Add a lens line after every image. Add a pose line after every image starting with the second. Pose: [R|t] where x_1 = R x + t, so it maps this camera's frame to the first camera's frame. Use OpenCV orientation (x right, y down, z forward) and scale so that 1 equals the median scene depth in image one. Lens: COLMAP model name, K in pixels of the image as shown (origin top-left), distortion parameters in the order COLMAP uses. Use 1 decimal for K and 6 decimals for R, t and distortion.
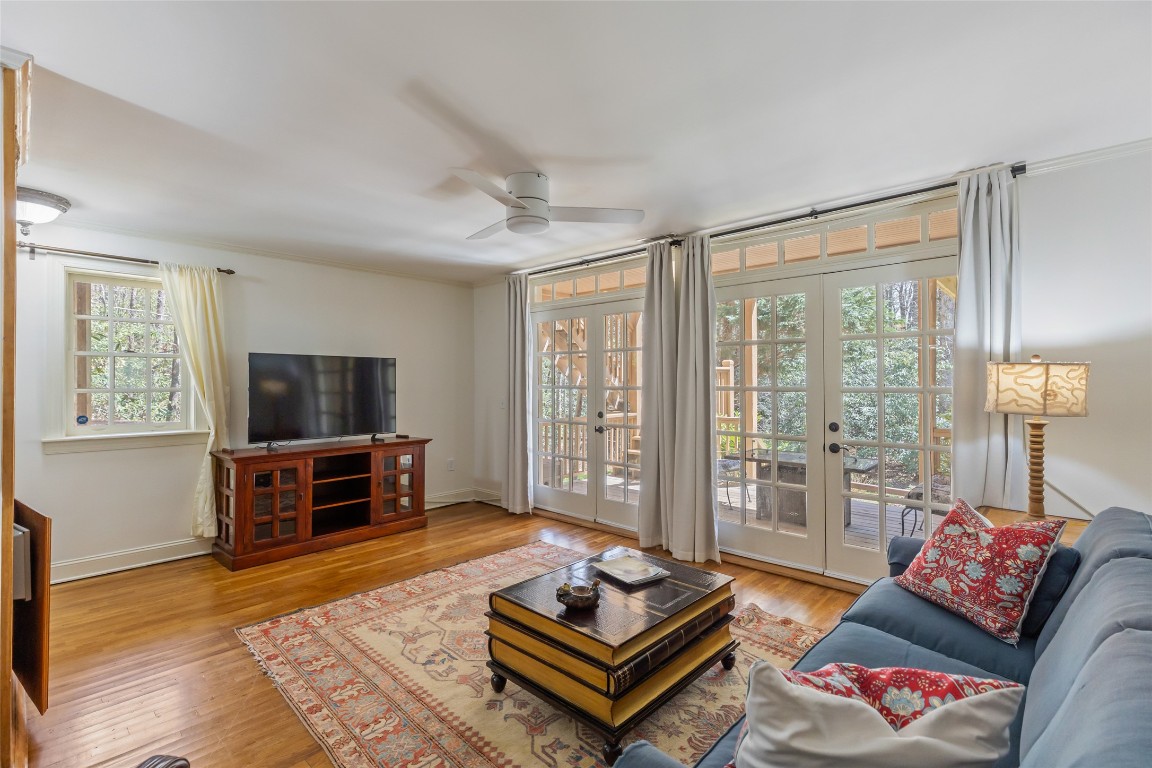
lens RADIAL K [[519.6, 0, 575.6], [0, 519.6, 383.8], [0, 0, 1]] dist [0.009049, -0.001498]
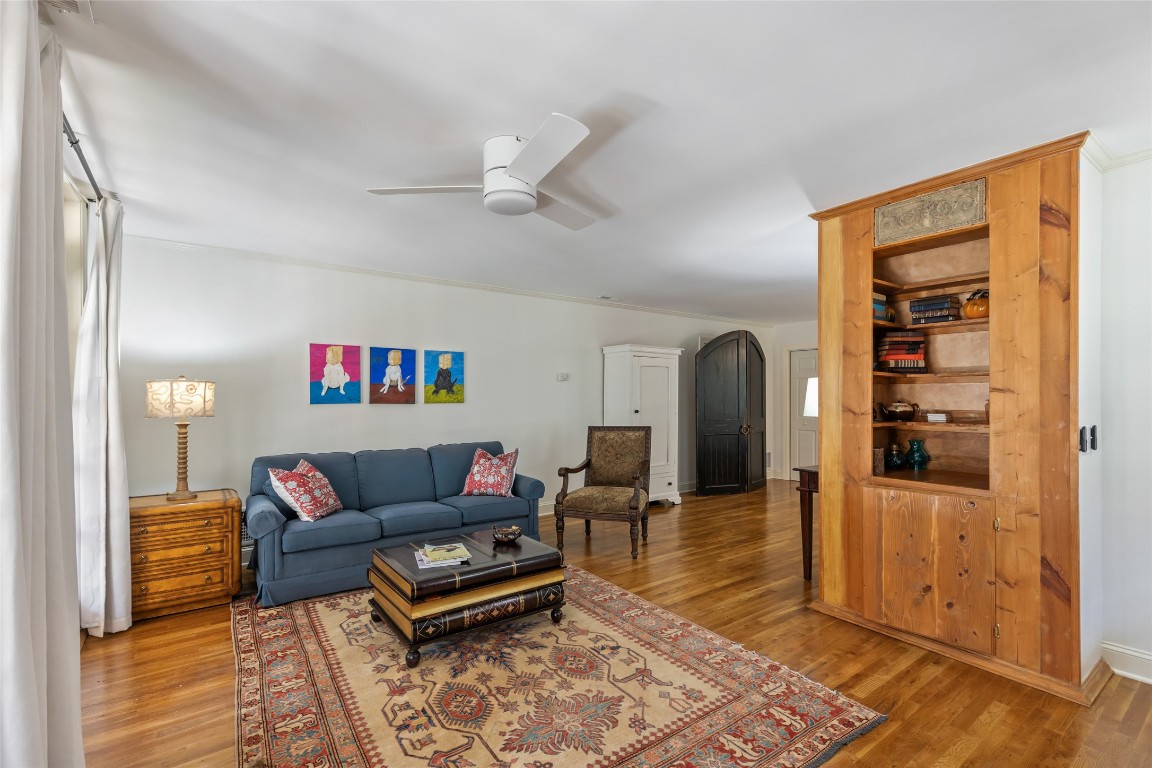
lens RADIAL K [[519.6, 0, 575.3], [0, 519.6, 391.6], [0, 0, 1]] dist [0.009049, -0.001498]
pose [[-0.983538, 0.006755, 0.180574, -0.381366], [0.005012, 0.999936, -0.010108, 0.004761], [-0.180631, -0.009036, -0.983509, 2.000936]]
